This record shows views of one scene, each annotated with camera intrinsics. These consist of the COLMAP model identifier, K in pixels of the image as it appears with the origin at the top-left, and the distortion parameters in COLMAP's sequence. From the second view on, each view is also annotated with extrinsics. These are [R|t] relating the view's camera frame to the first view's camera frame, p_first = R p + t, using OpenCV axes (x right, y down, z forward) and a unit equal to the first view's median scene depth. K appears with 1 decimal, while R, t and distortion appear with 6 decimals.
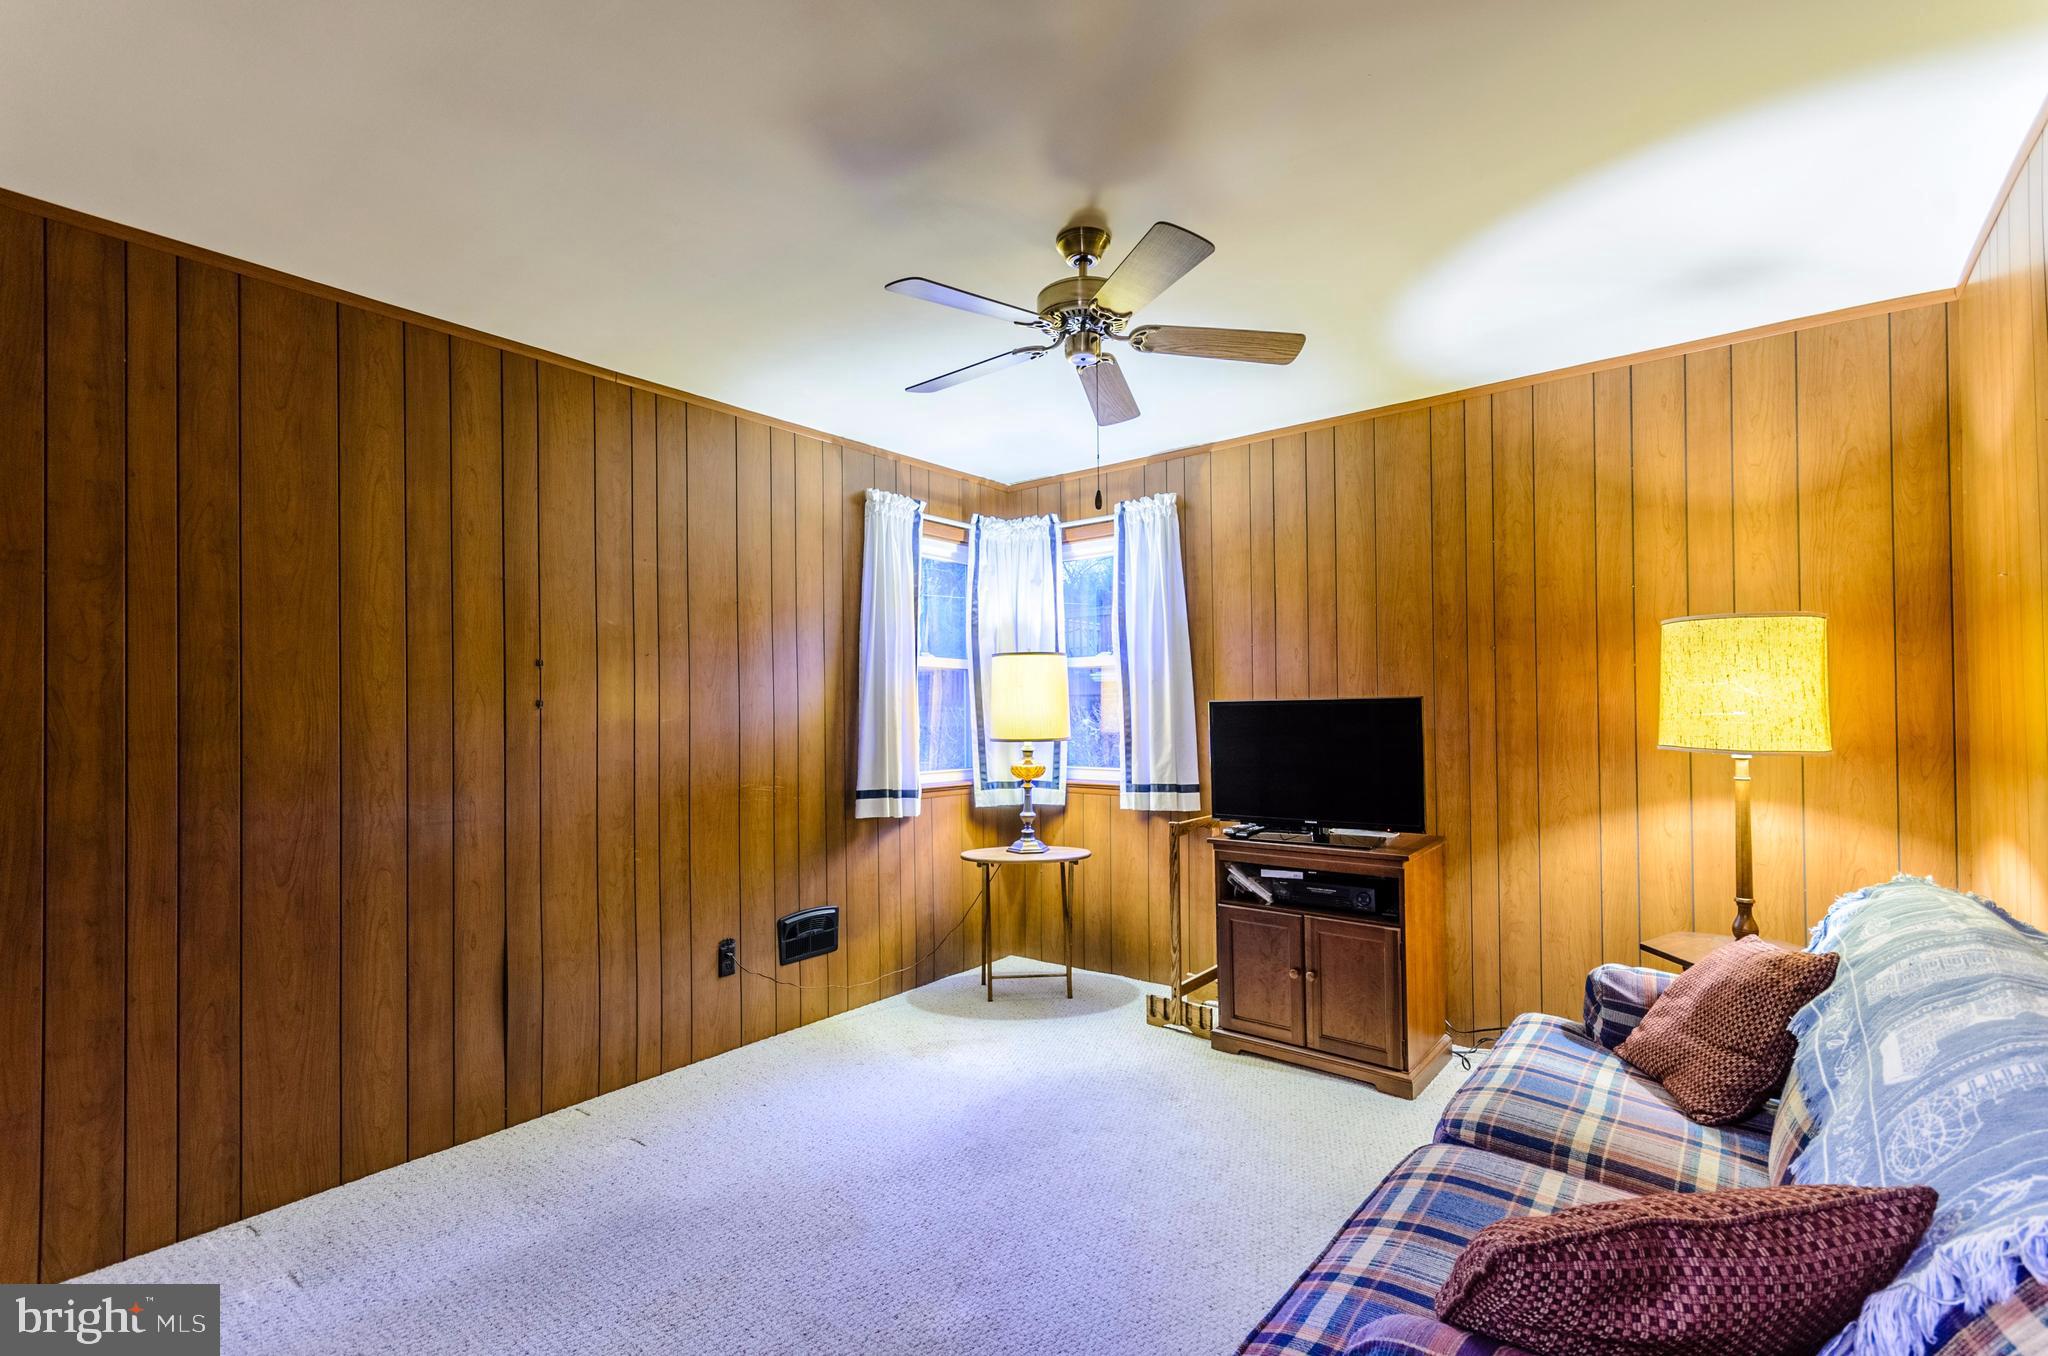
lens RADIAL K [[905.6, 0, 1022.0], [0, 905.6, 703.6], [0, 0, 1]] dist [0.004589, 0.000591]
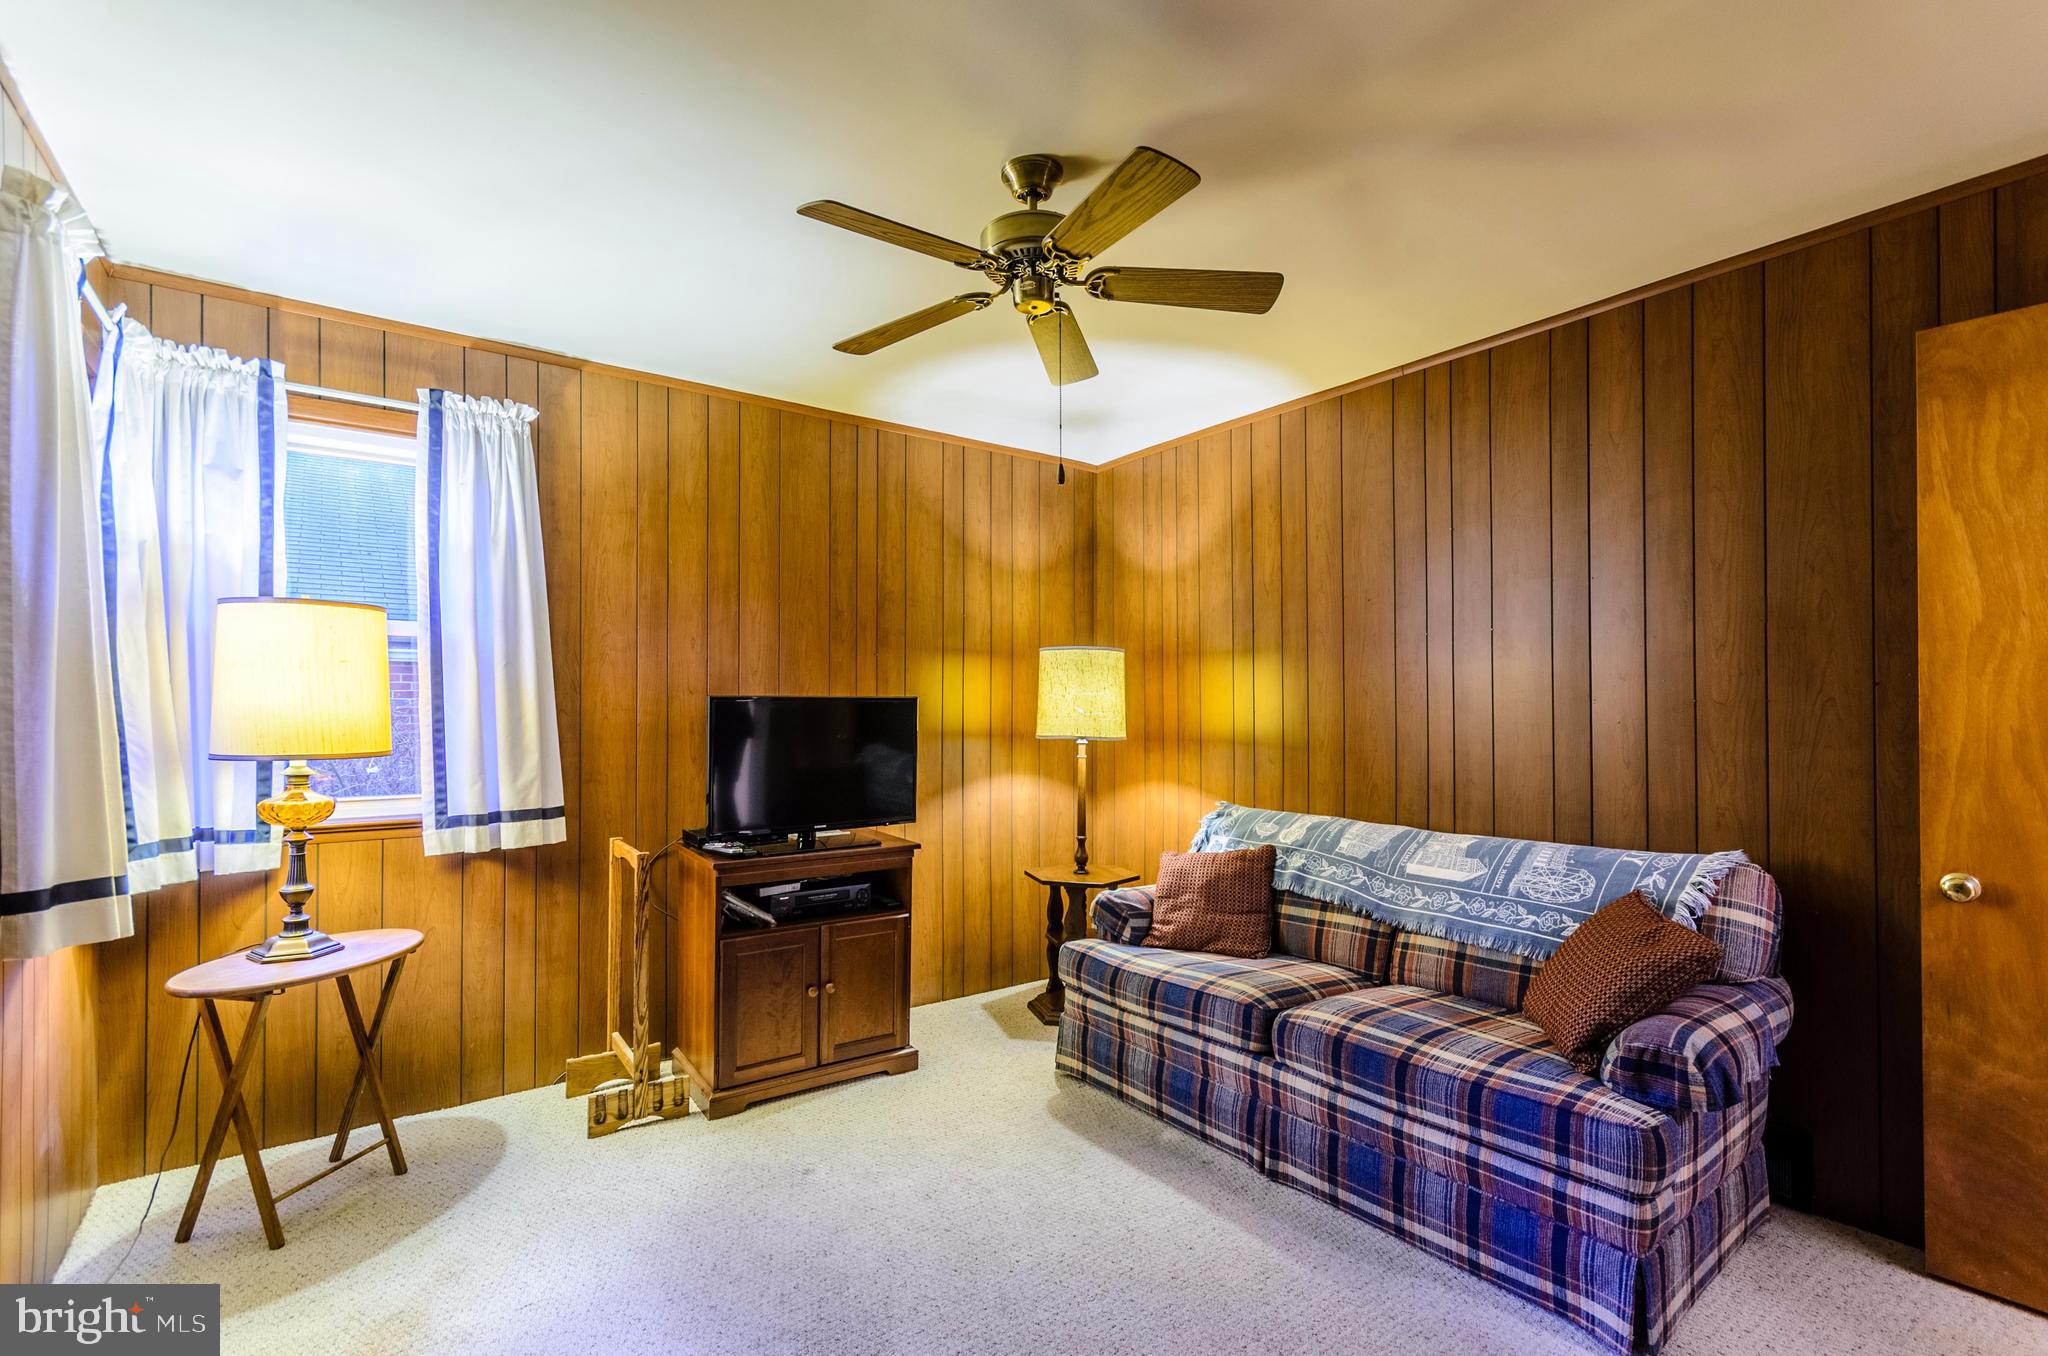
lens RADIAL K [[936.8, 0, 1019.8], [0, 936.8, 697.4], [0, 0, 1]] dist [0.005984, 0.000399]
pose [[0.265599, 0.021398, 0.963846, -0.528049], [-0.012631, 0.999745, -0.018714, 0.010778], [-0.964001, -0.007204, 0.265801, 0.497040]]
